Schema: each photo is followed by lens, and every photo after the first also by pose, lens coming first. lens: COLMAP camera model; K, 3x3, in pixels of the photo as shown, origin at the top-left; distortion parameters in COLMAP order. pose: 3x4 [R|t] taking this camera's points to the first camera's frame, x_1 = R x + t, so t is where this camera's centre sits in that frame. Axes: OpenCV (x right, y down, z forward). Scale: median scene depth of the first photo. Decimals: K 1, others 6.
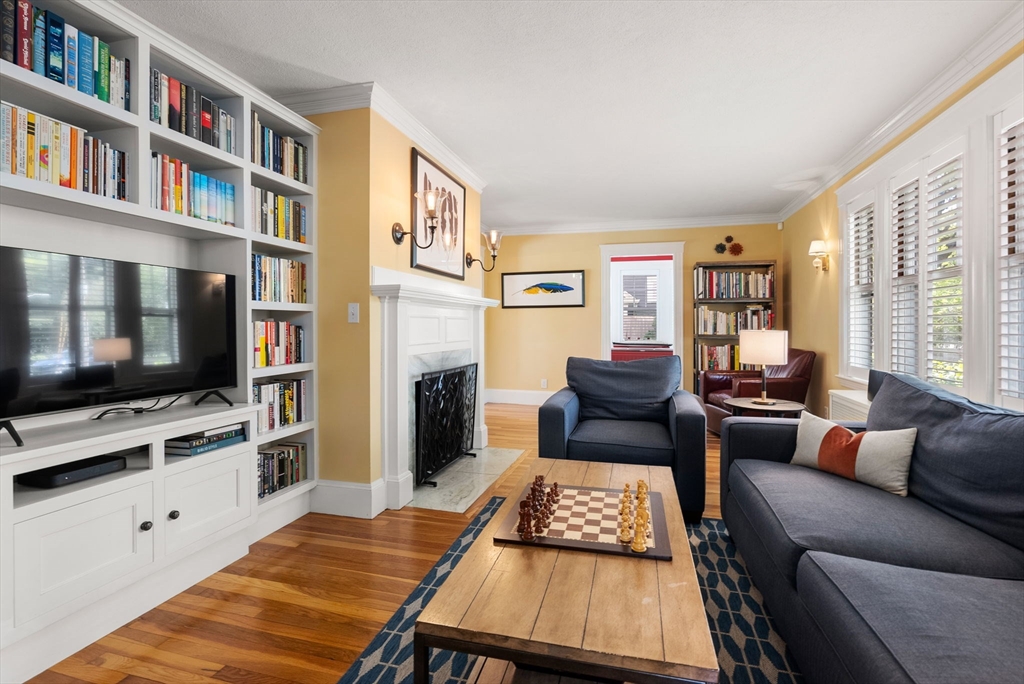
lens RADIAL K [[470.4, 0, 512.6], [0, 470.4, 338.9], [0, 0, 1]] dist [-0.001778, 0.000427]
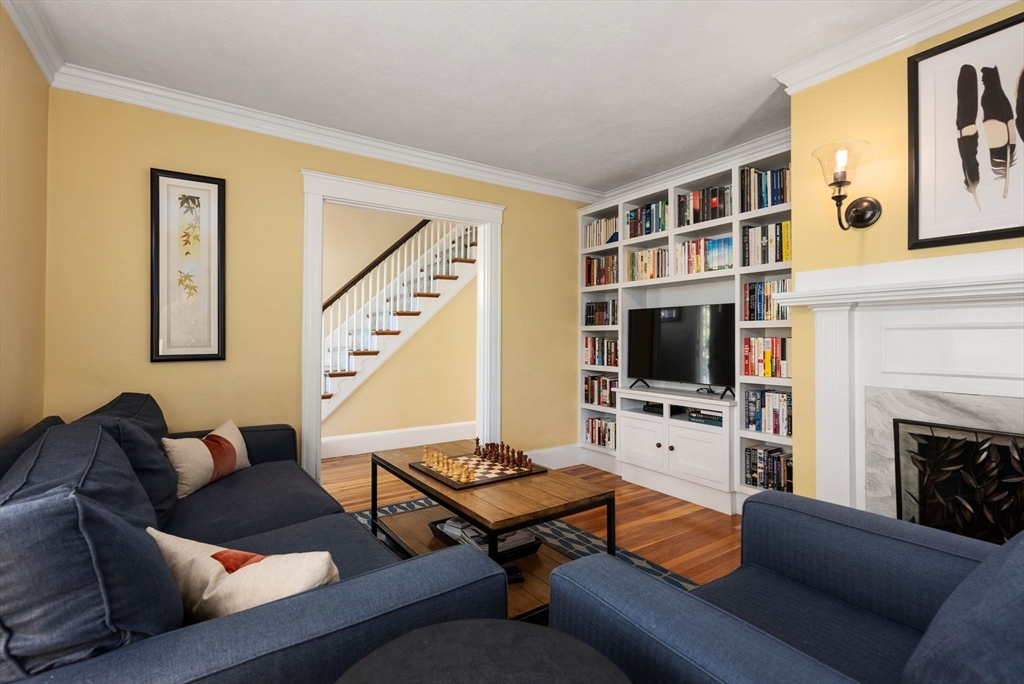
lens RADIAL K [[470.4, 0, 512.6], [0, 470.4, 338.9], [0, 0, 1]] dist [-0.001778, 0.000427]
pose [[-0.641627, 0.010564, -0.766944, 0.961595], [-0.011184, 0.999670, 0.023127, -0.067146], [0.766935, 0.023416, -0.641297, 1.577571]]
